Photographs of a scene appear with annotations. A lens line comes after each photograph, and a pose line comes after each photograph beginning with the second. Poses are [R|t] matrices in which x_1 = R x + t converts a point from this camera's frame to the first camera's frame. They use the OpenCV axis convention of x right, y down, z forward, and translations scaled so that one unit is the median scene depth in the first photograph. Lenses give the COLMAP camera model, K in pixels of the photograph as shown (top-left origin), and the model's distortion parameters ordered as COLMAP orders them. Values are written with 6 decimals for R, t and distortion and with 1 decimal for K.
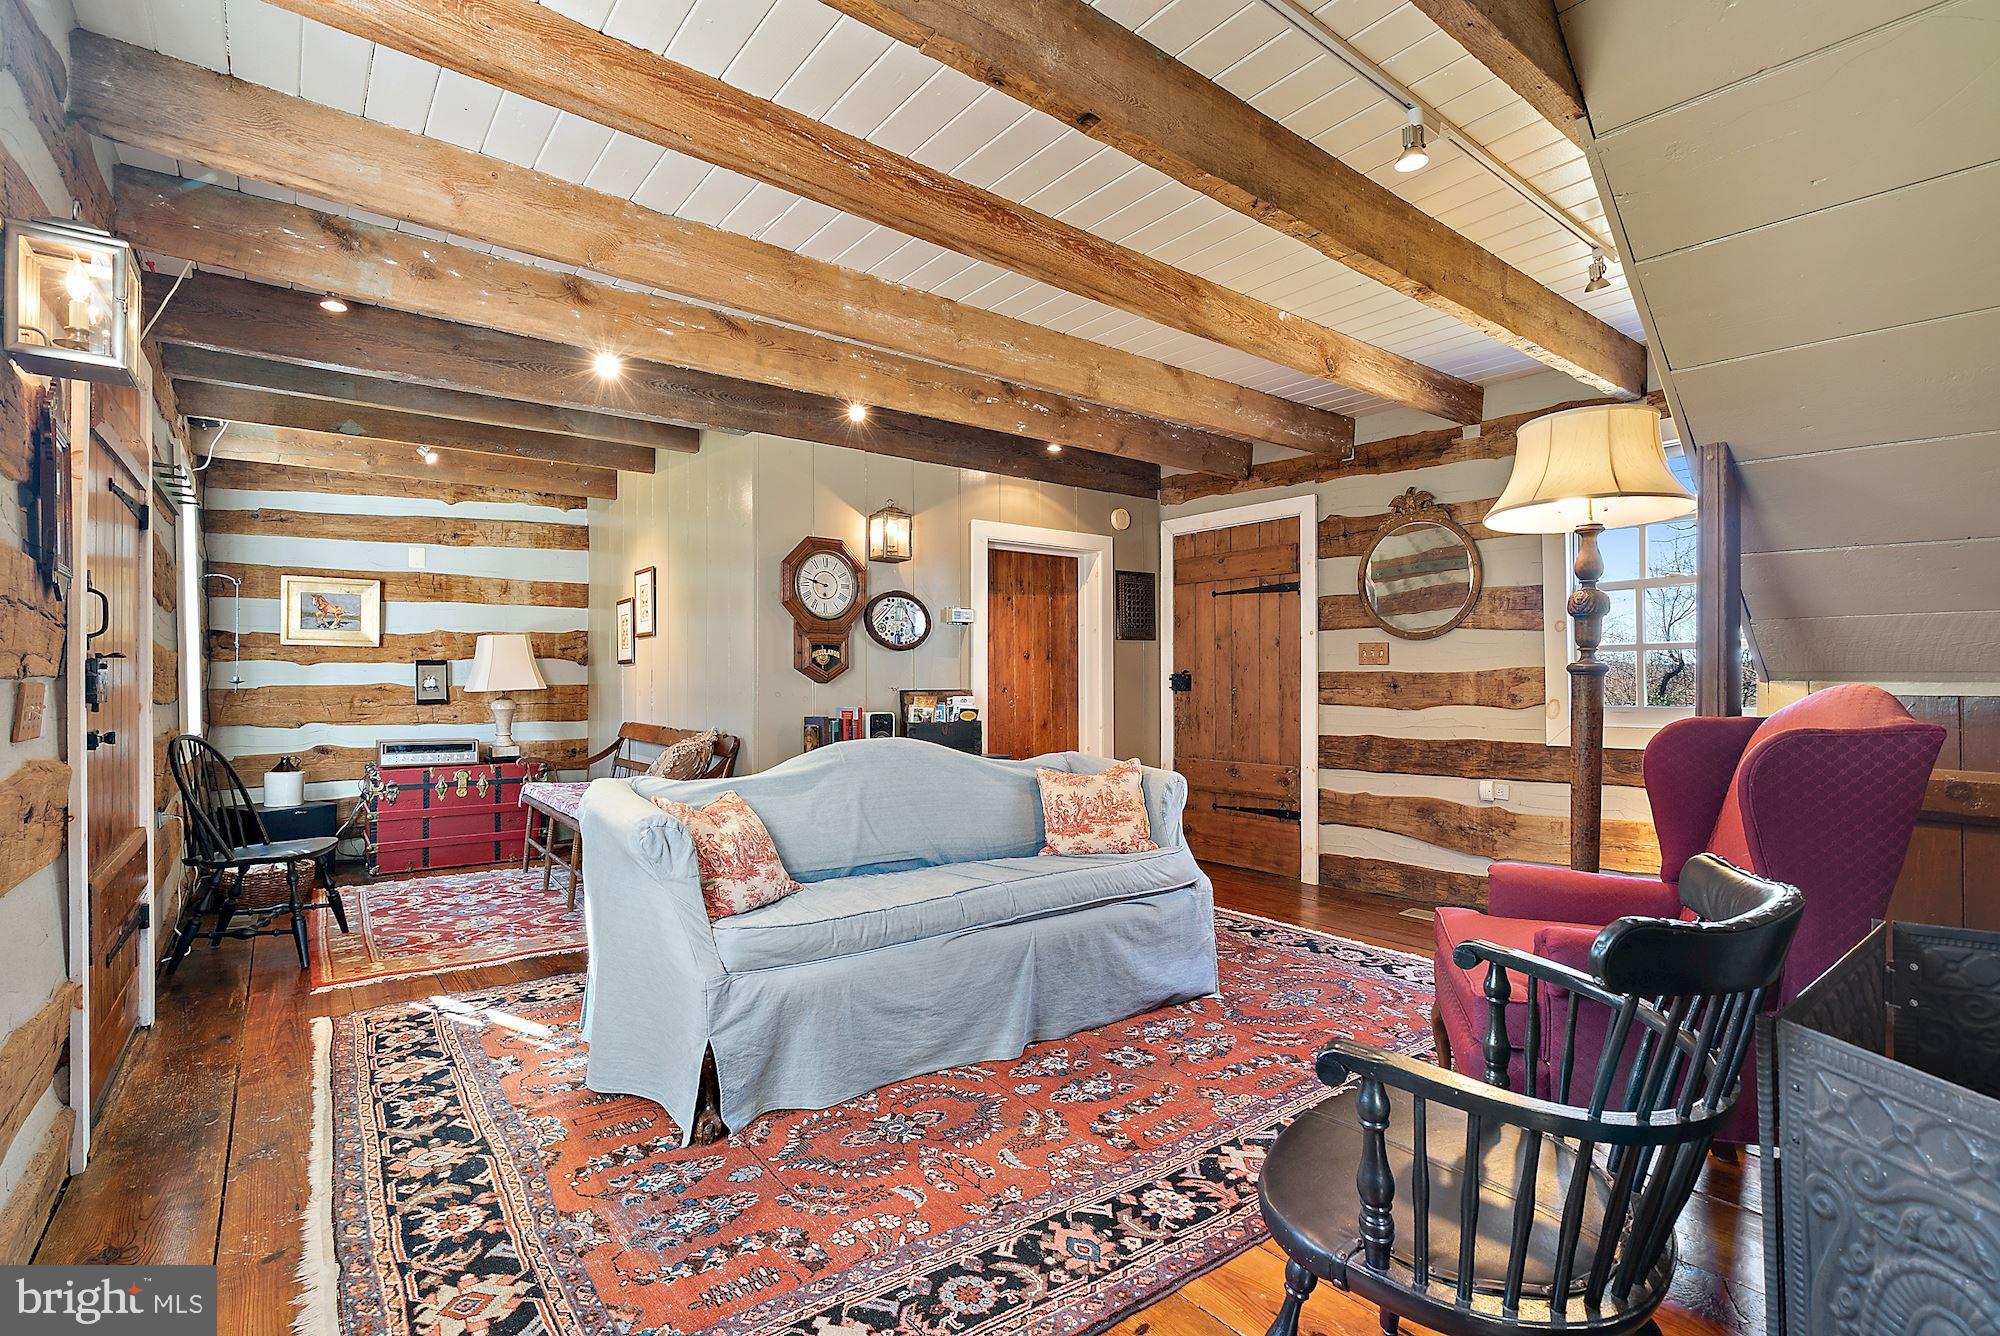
lens RADIAL K [[932.7, 0, 1000.0], [0, 932.7, 668.0], [0, 0, 1]] dist [0.002911, 0.000452]
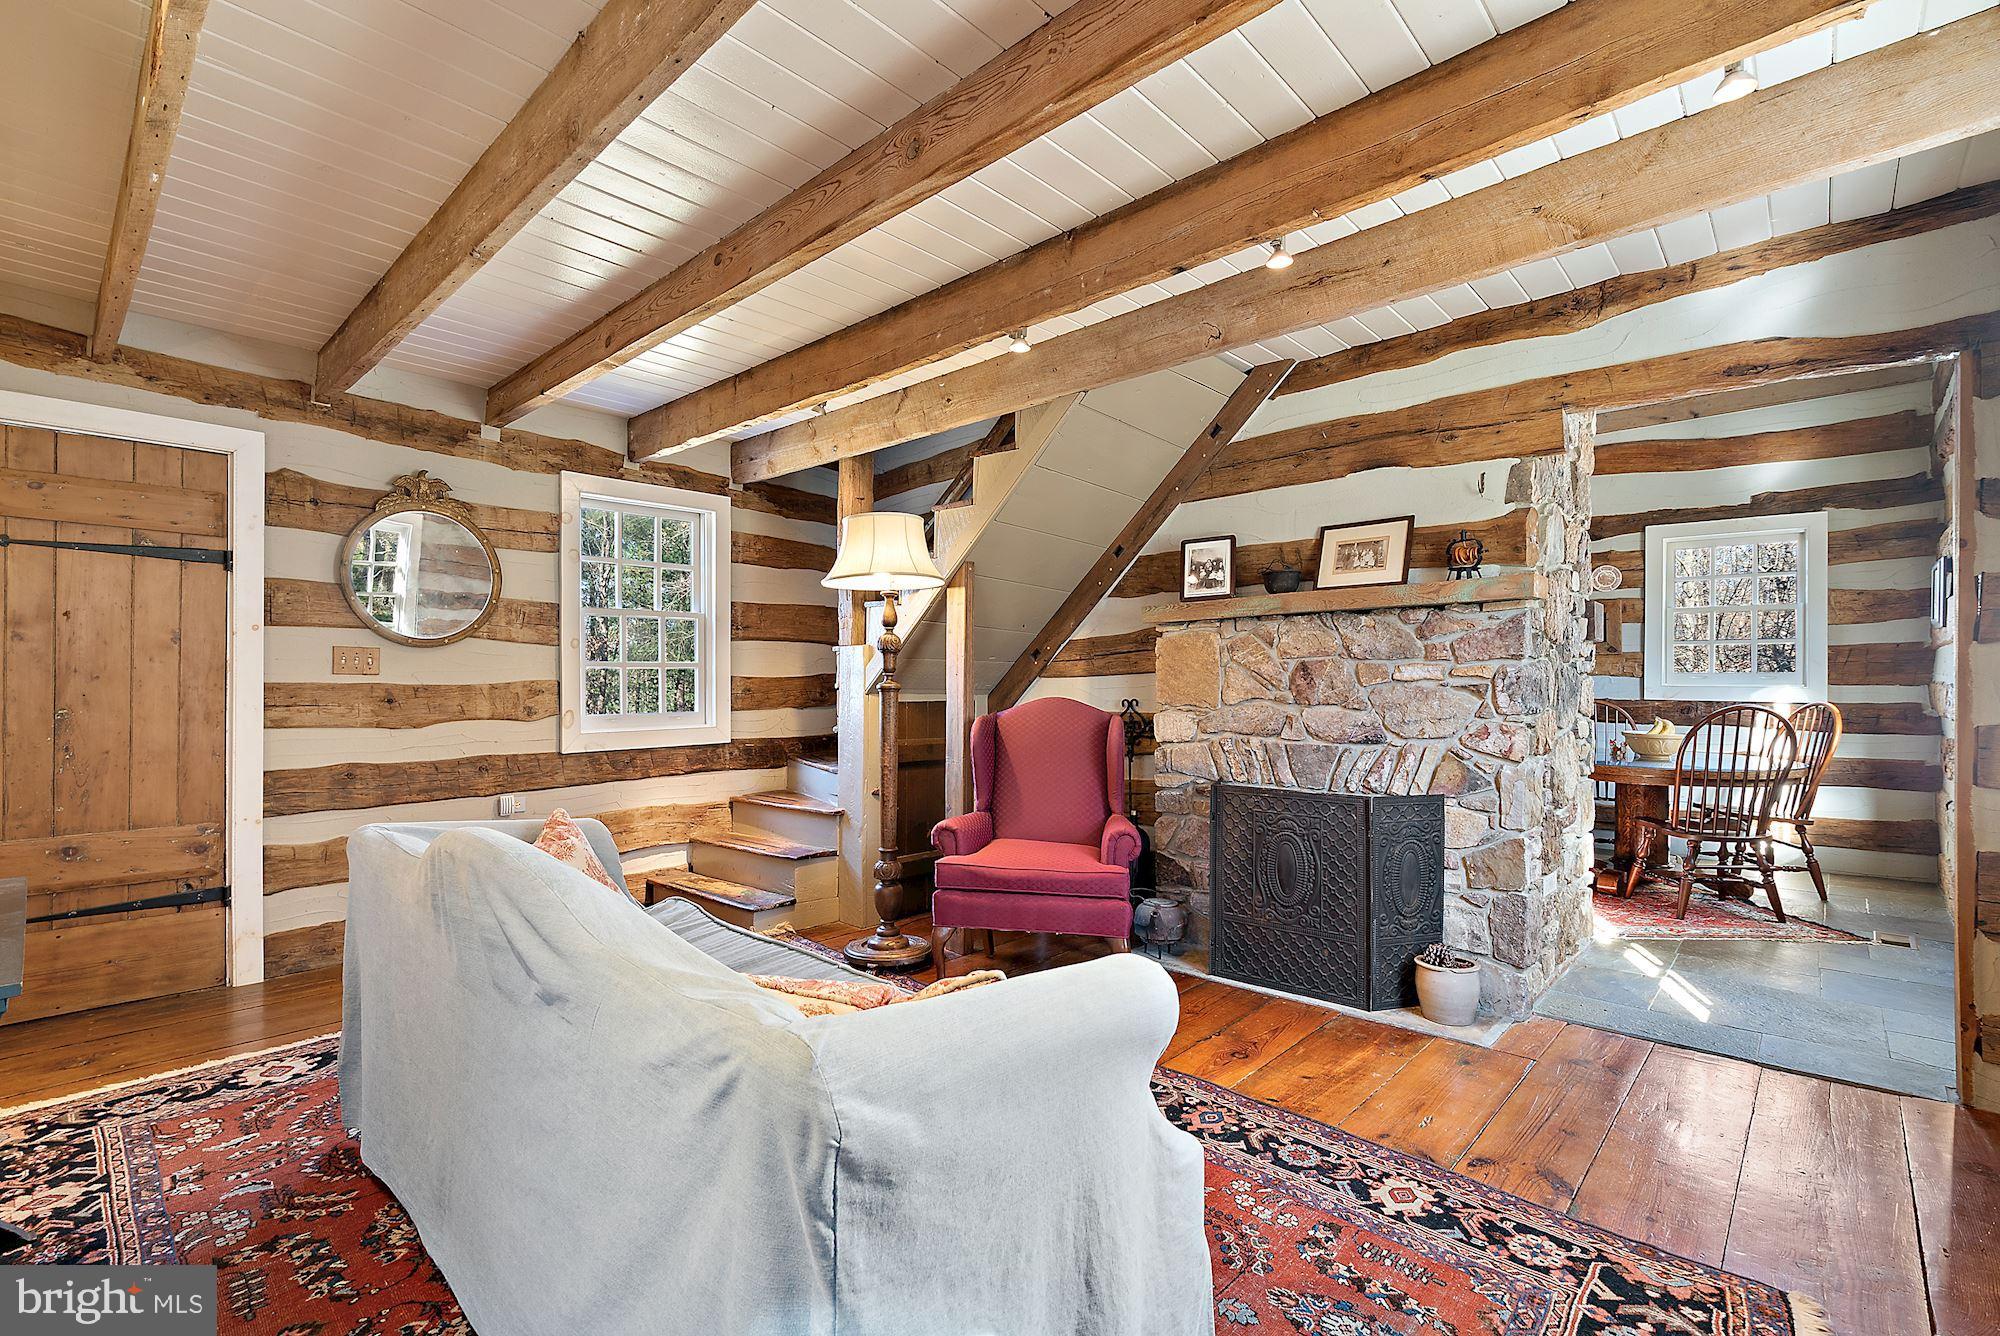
lens RADIAL K [[895.7, 0, 992.5], [0, 895.7, 680.5], [0, 0, 1]] dist [-0.000520, -0.000218]
pose [[-0.155814, 0.003054, 0.987782, -0.428021], [-0.014690, 0.999877, -0.005408, -0.002232], [-0.987677, -0.015353, -0.155750, 0.565109]]
